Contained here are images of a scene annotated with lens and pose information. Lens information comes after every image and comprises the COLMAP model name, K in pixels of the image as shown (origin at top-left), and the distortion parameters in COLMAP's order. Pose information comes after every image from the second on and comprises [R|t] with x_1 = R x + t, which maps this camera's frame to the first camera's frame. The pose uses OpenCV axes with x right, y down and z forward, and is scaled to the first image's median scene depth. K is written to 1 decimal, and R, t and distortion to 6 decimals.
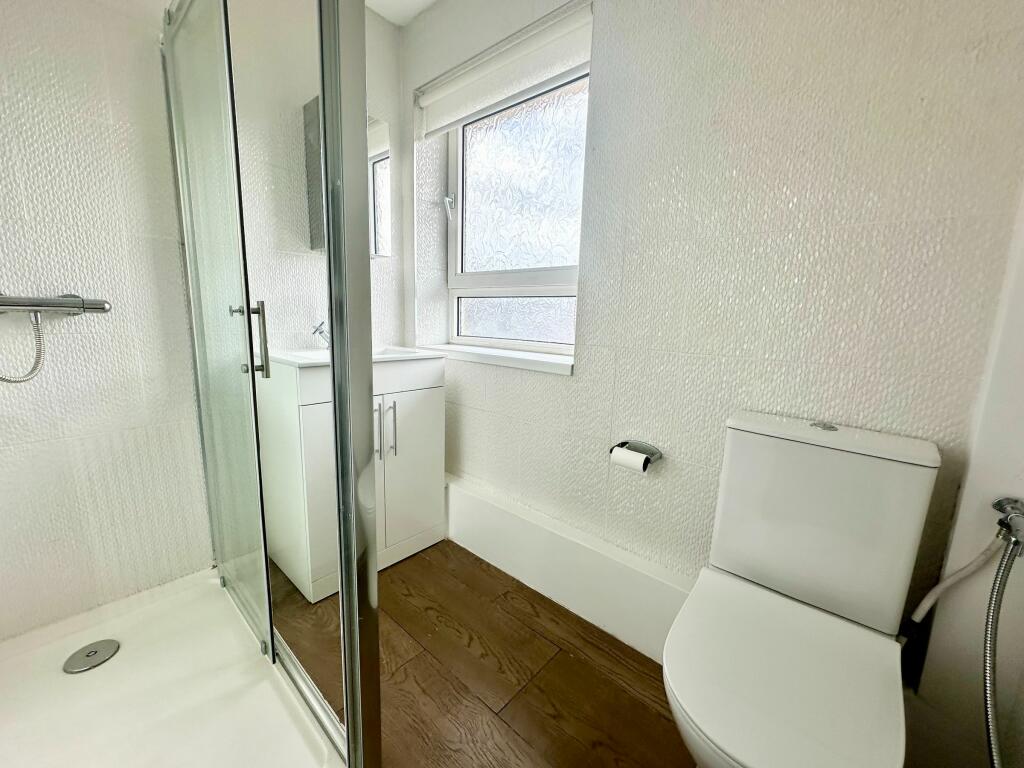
lens RADIAL K [[406.8, 0, 512.0], [0, 406.8, 384.0], [0, 0, 1]] dist [0.001466, 0.000170]
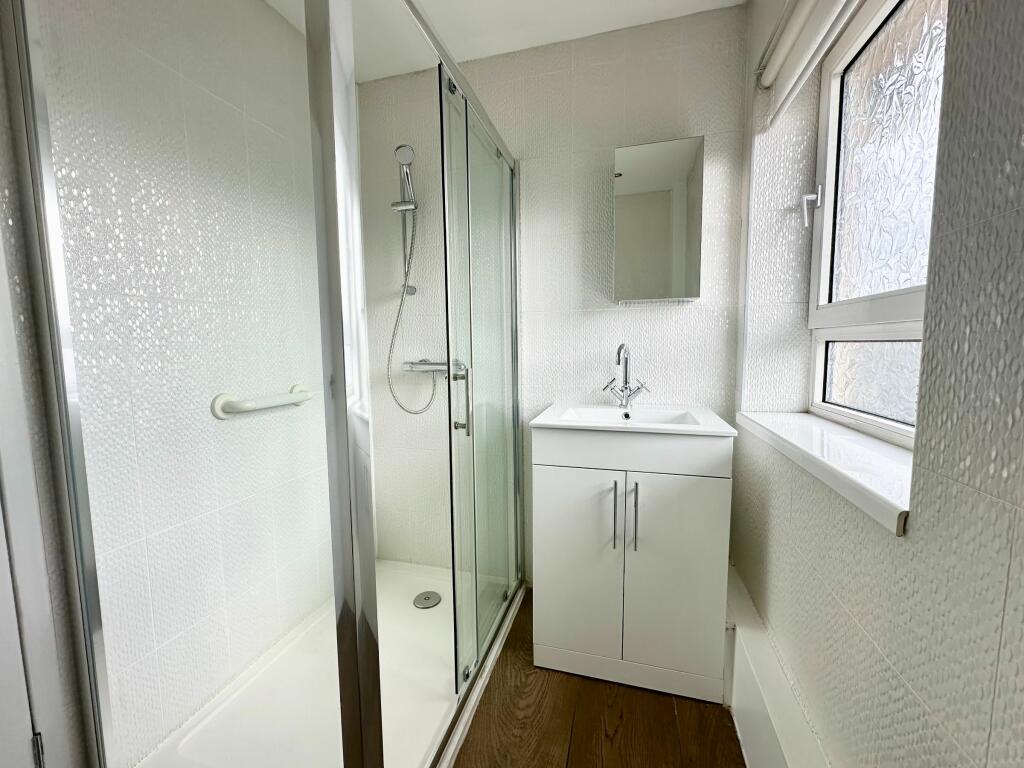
lens RADIAL K [[406.8, 0, 512.0], [0, 406.8, 384.0], [0, 0, 1]] dist [0.001466, 0.000170]
pose [[0.436465, 0.047972, -0.898442, 0.307746], [-0.127988, 0.991733, -0.009224, -0.107204], [0.890572, 0.119016, 0.438996, 0.401112]]
